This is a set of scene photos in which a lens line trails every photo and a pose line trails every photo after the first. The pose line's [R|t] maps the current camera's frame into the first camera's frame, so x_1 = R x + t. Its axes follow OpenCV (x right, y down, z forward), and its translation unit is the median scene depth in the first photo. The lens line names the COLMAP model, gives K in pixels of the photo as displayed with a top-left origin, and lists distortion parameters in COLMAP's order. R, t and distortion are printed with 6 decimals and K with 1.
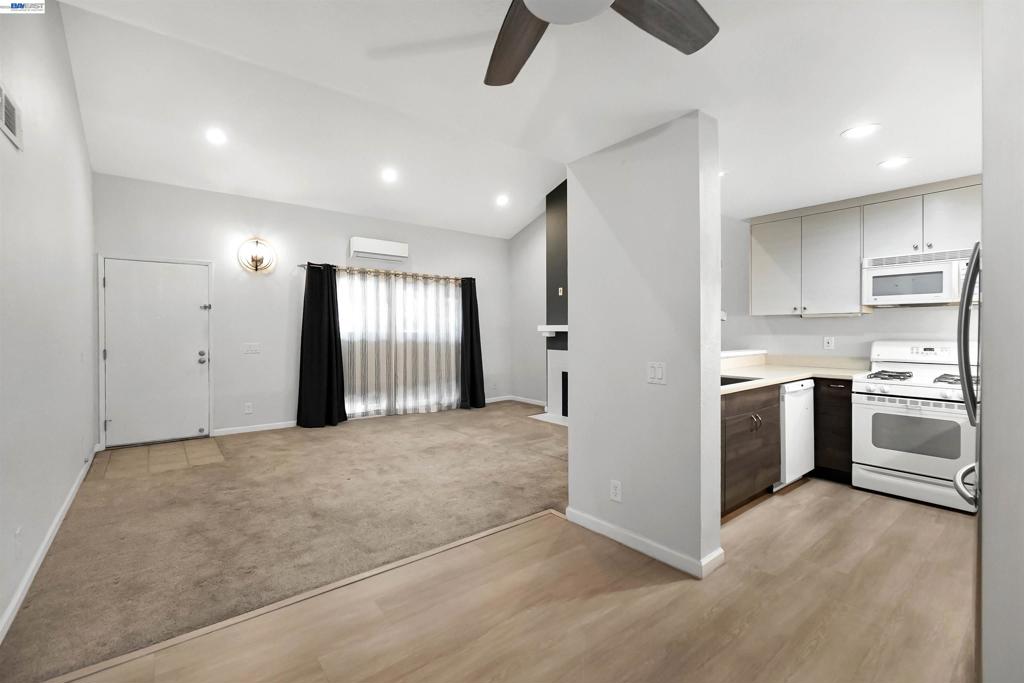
lens RADIAL K [[445.0, 0, 511.6], [0, 445.0, 335.3], [0, 0, 1]] dist [-0.008662, 0.002304]
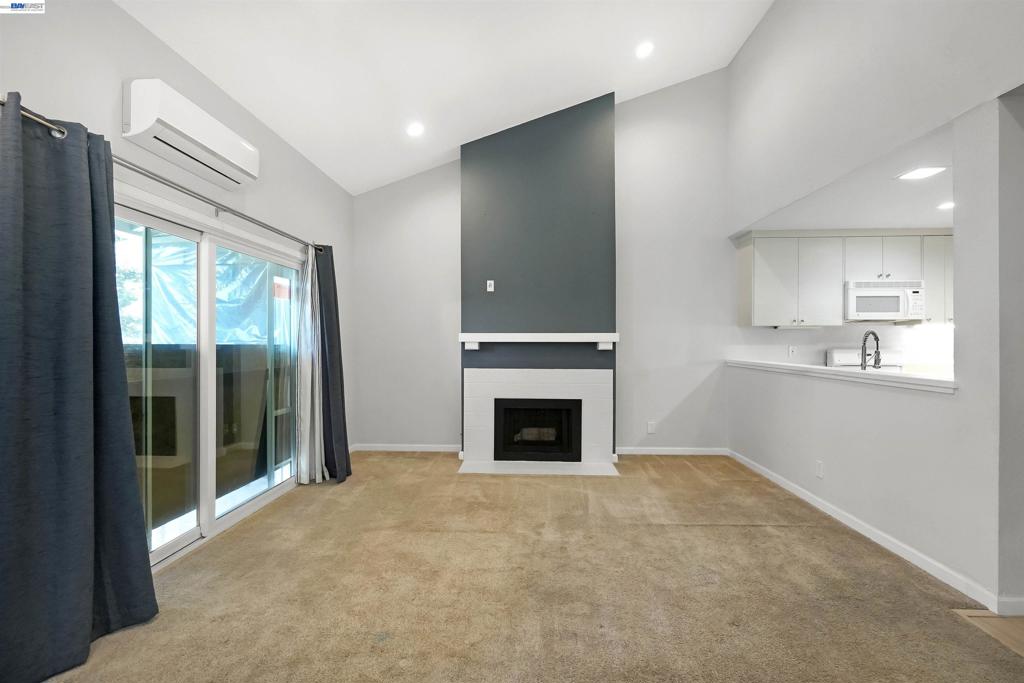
lens RADIAL K [[445.0, 0, 522.3], [0, 445.0, 340.8], [0, 0, 1]] dist [-0.008662, 0.002304]
pose [[0.658281, 0.001658, 0.752770, -0.665117], [0.008040, 0.999925, -0.009232, -0.005899], [-0.752729, 0.012130, 0.658218, 0.841280]]
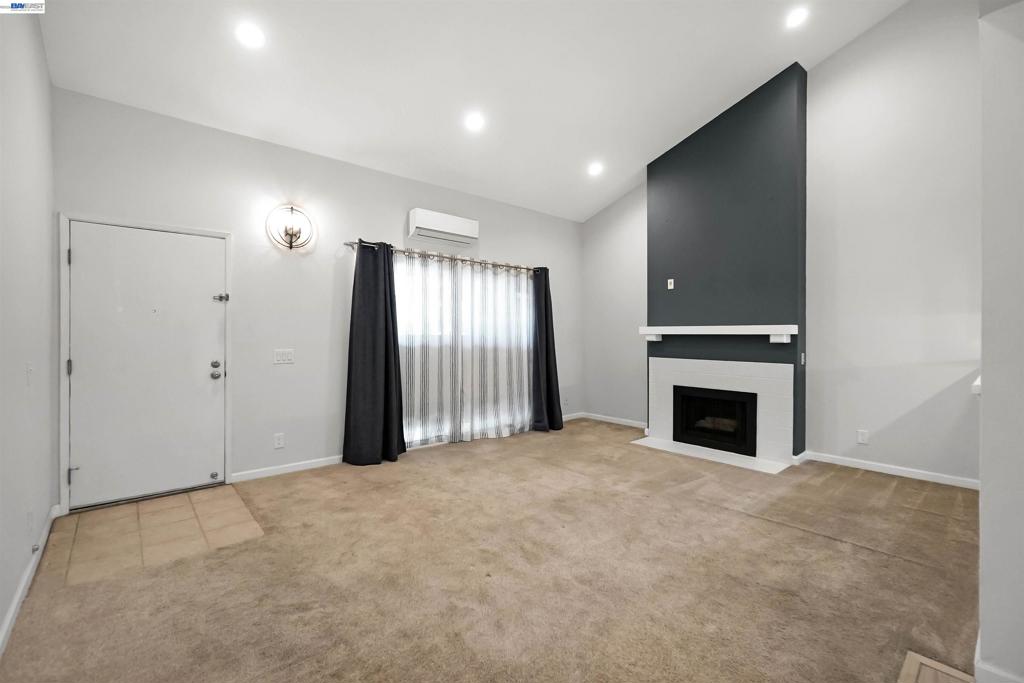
lens RADIAL K [[445.0, 0, 515.3], [0, 445.0, 336.5], [0, 0, 1]] dist [-0.008662, 0.002304]
pose [[0.998934, 0.001835, 0.046132, -0.345170], [-0.001554, 0.999980, -0.006130, 0.000971], [-0.046142, 0.006051, 0.998917, 0.375403]]
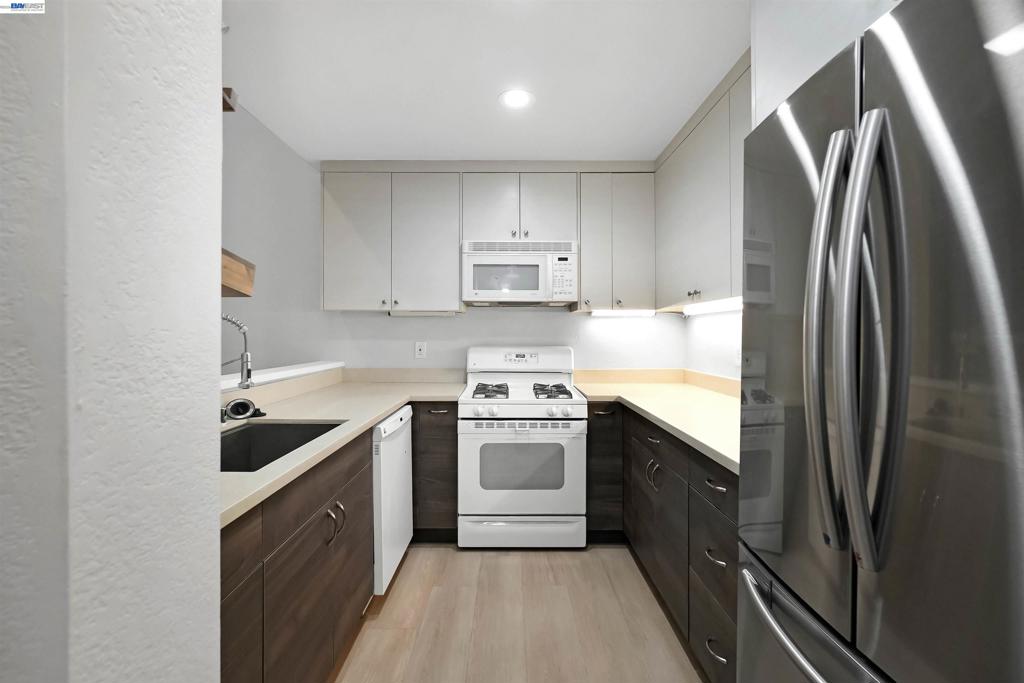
lens RADIAL K [[445.0, 0, 513.9], [0, 445.0, 336.2], [0, 0, 1]] dist [-0.008662, 0.002304]
pose [[0.617458, 0.000803, 0.786604, 0.231326], [0.004843, 0.999977, -0.004823, -0.002080], [-0.786589, 0.006787, 0.617439, 0.436463]]
